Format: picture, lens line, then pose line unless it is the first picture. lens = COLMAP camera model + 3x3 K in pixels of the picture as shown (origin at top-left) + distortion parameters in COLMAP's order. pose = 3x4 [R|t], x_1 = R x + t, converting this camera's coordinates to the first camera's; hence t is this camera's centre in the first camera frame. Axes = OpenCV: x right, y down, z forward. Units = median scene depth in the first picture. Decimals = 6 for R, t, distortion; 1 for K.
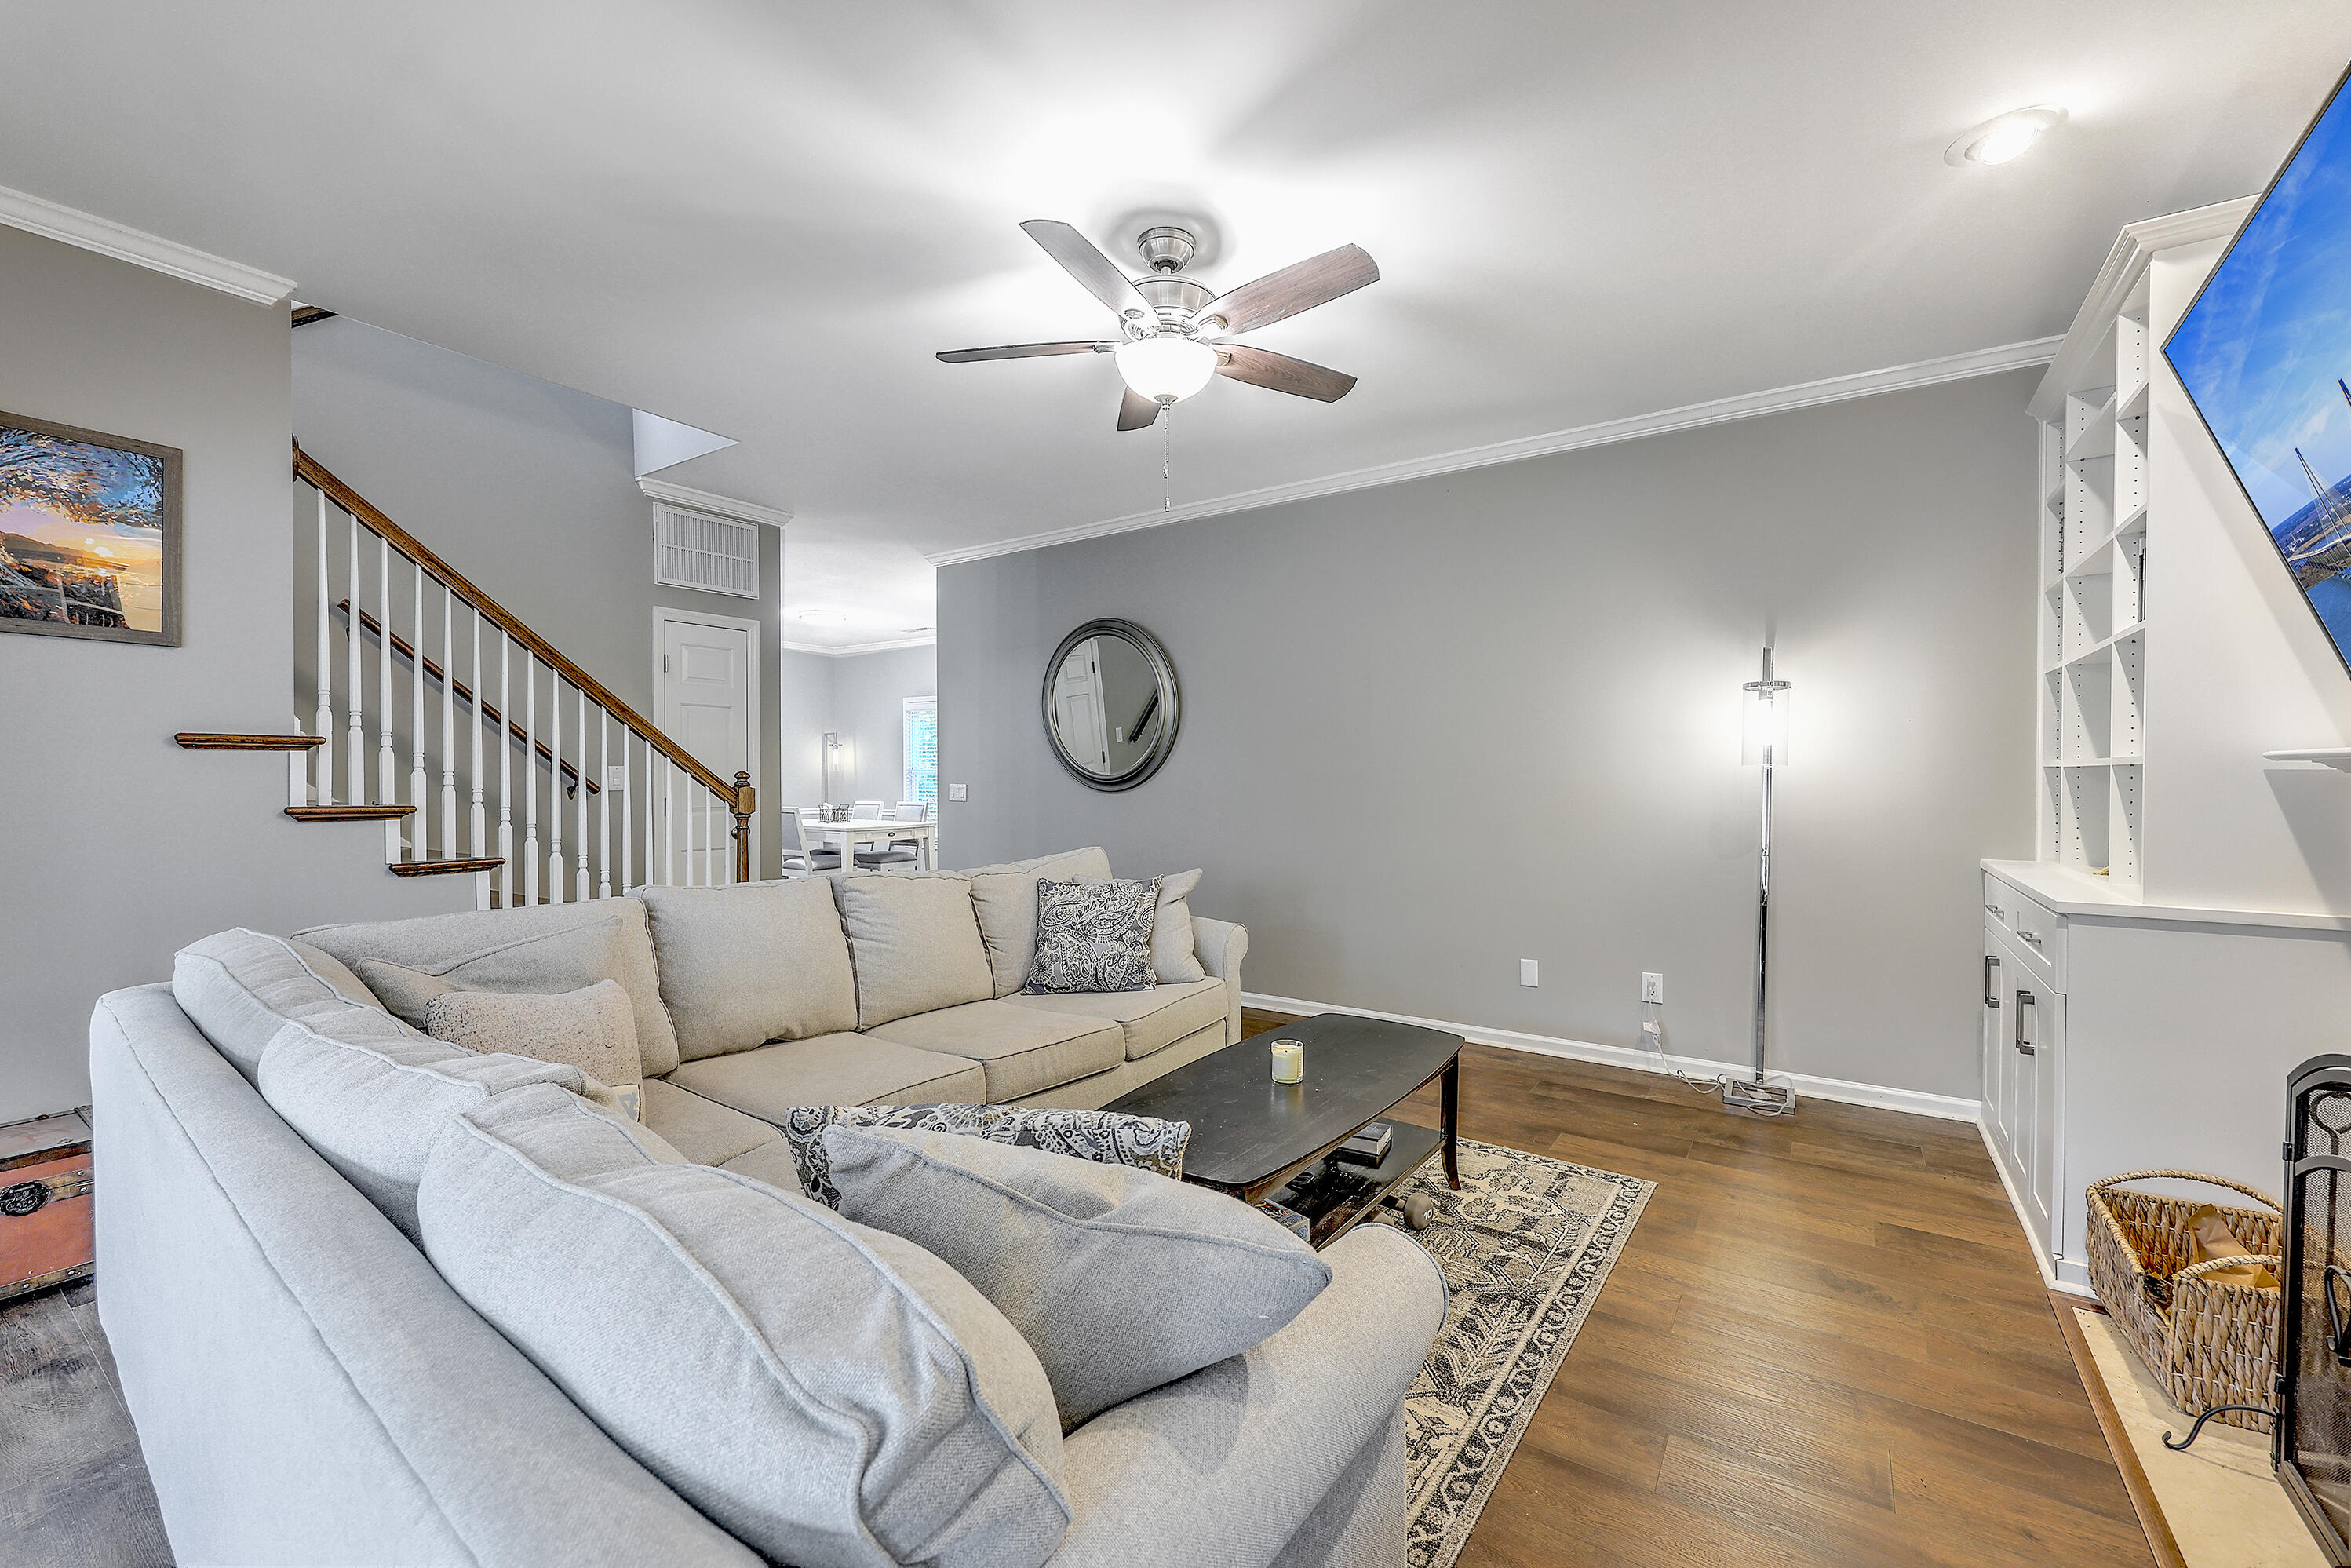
lens RADIAL K [[949.2, 0, 1175.5], [0, 949.2, 784.0], [0, 0, 1]] dist [-0.000309, -0.000473]
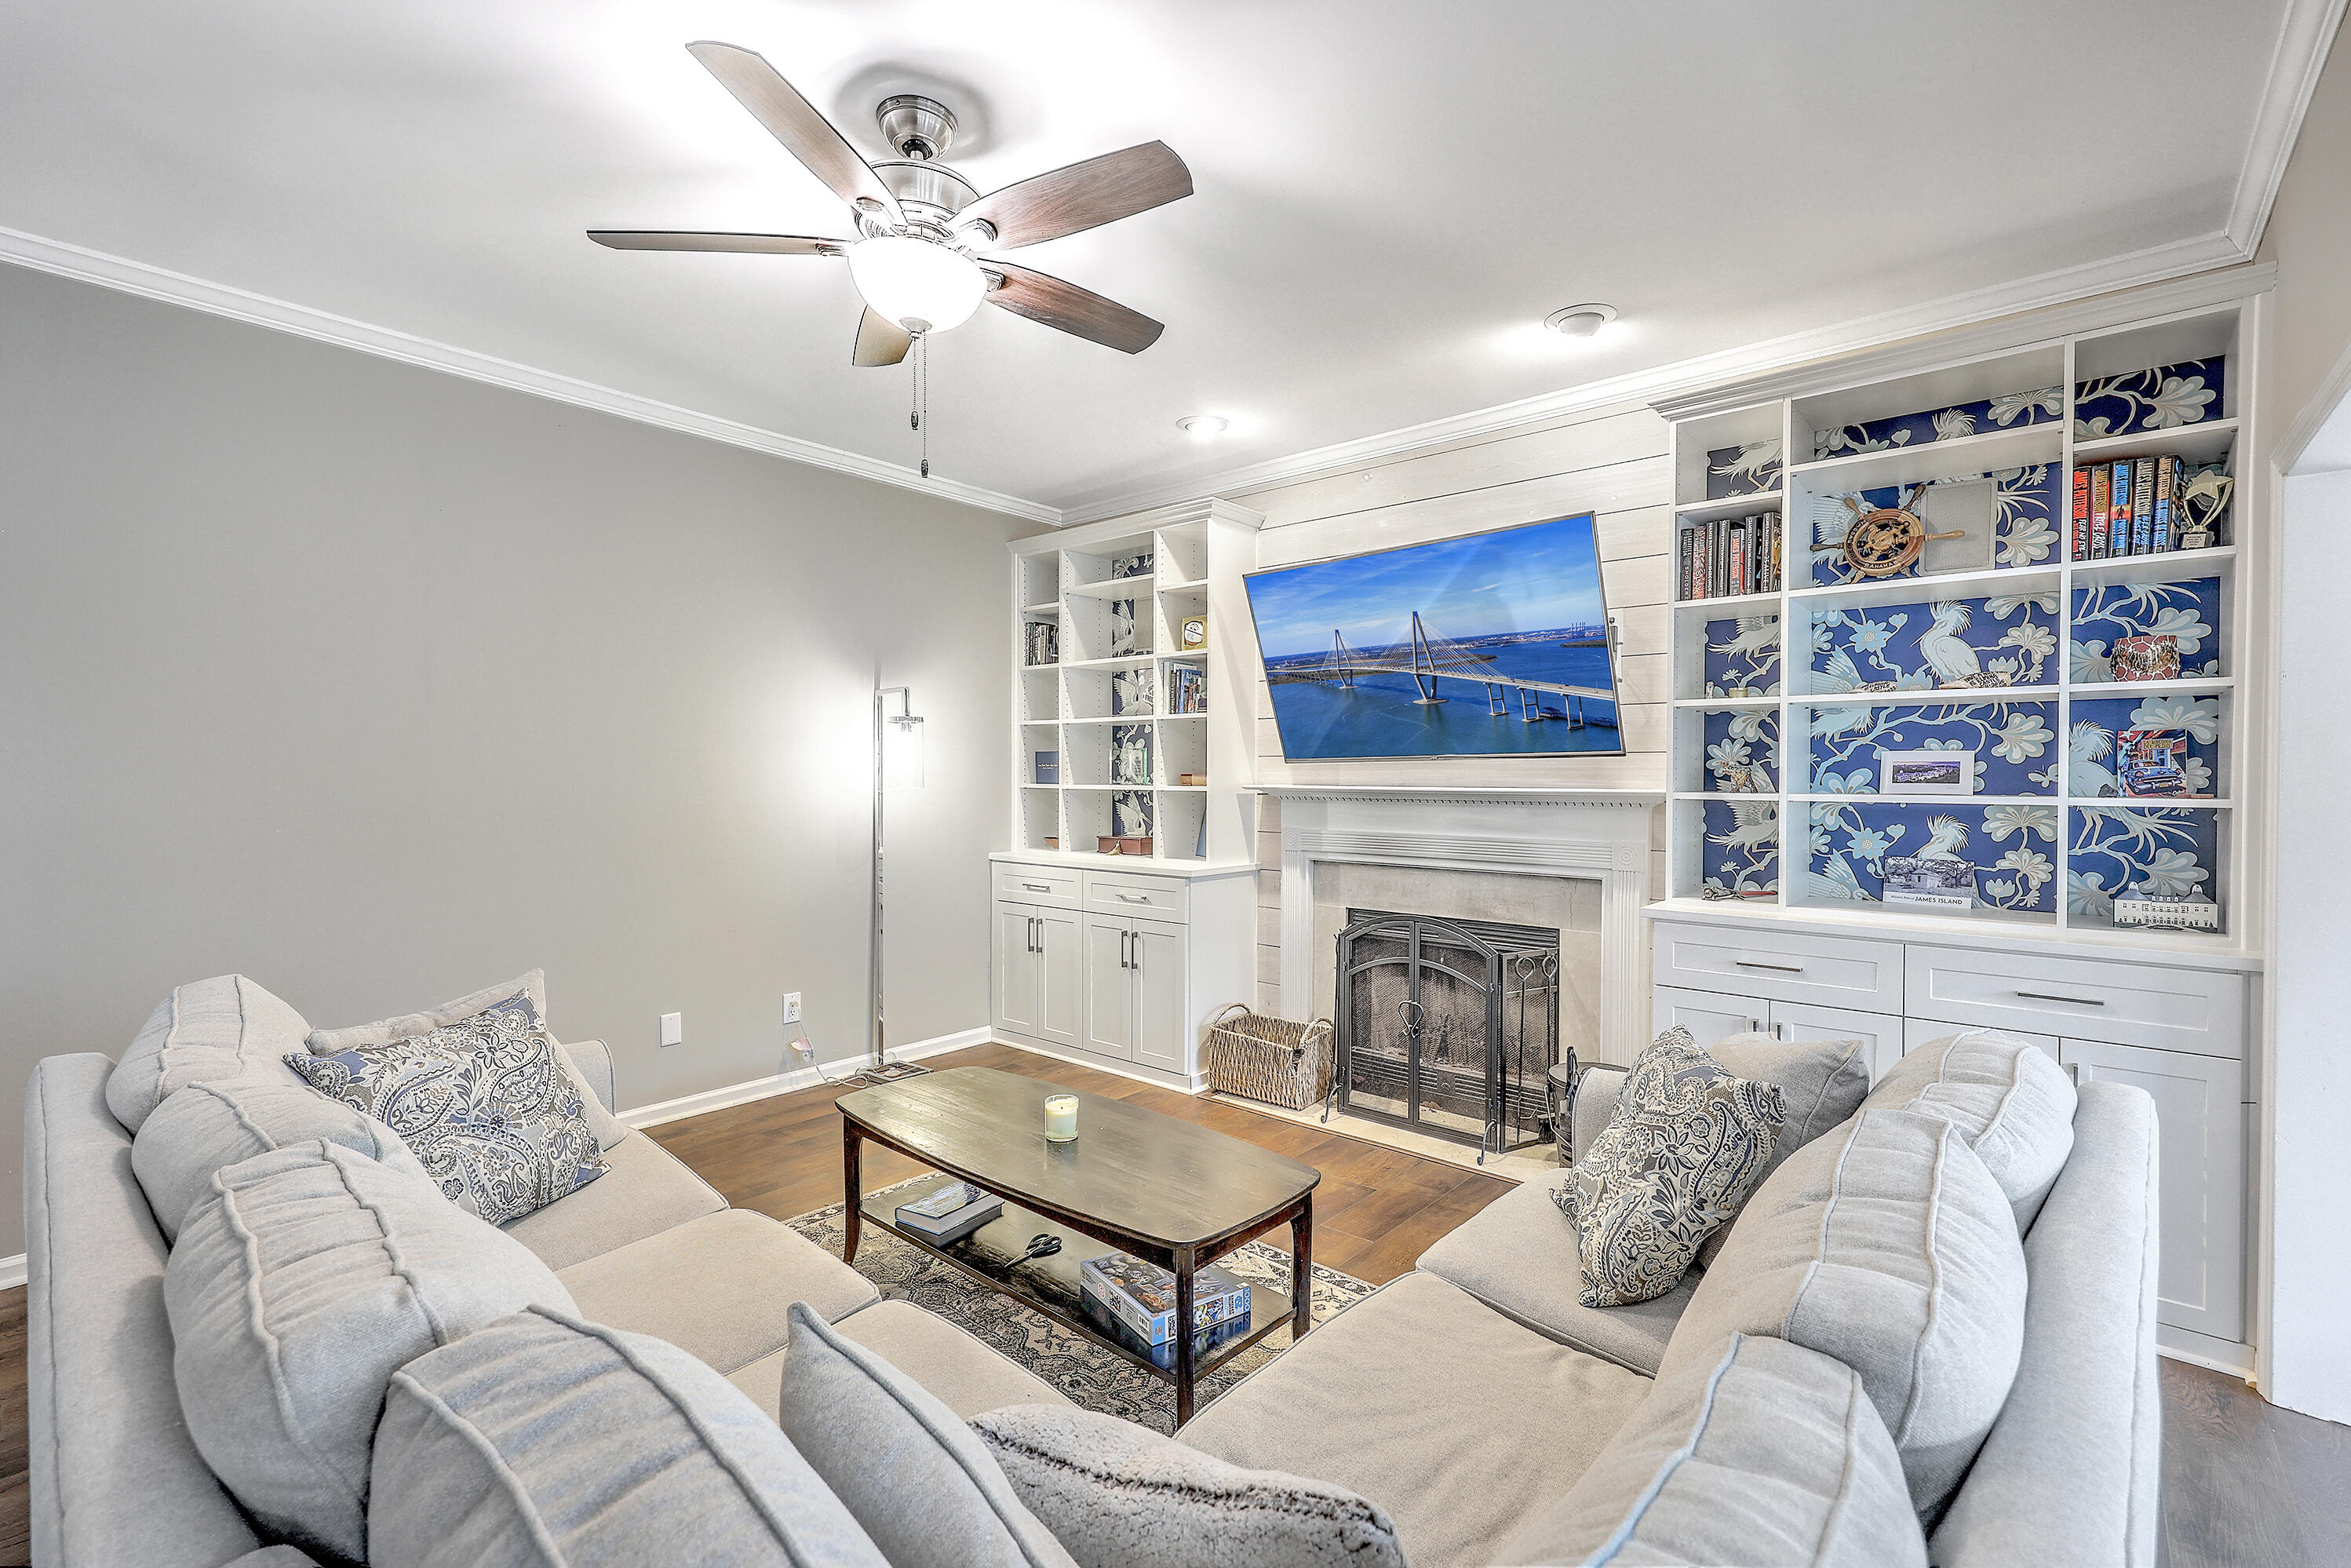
lens RADIAL K [[1020.0, 0, 1175.5], [0, 1020.0, 784.0], [0, 0, 1]] dist [0.007885, 0.000086]
pose [[0.116596, -0.009687, 0.993132, -0.622470], [0.011841, 0.999895, 0.008363, -0.032944], [-0.993109, 0.010785, 0.116698, 0.546524]]
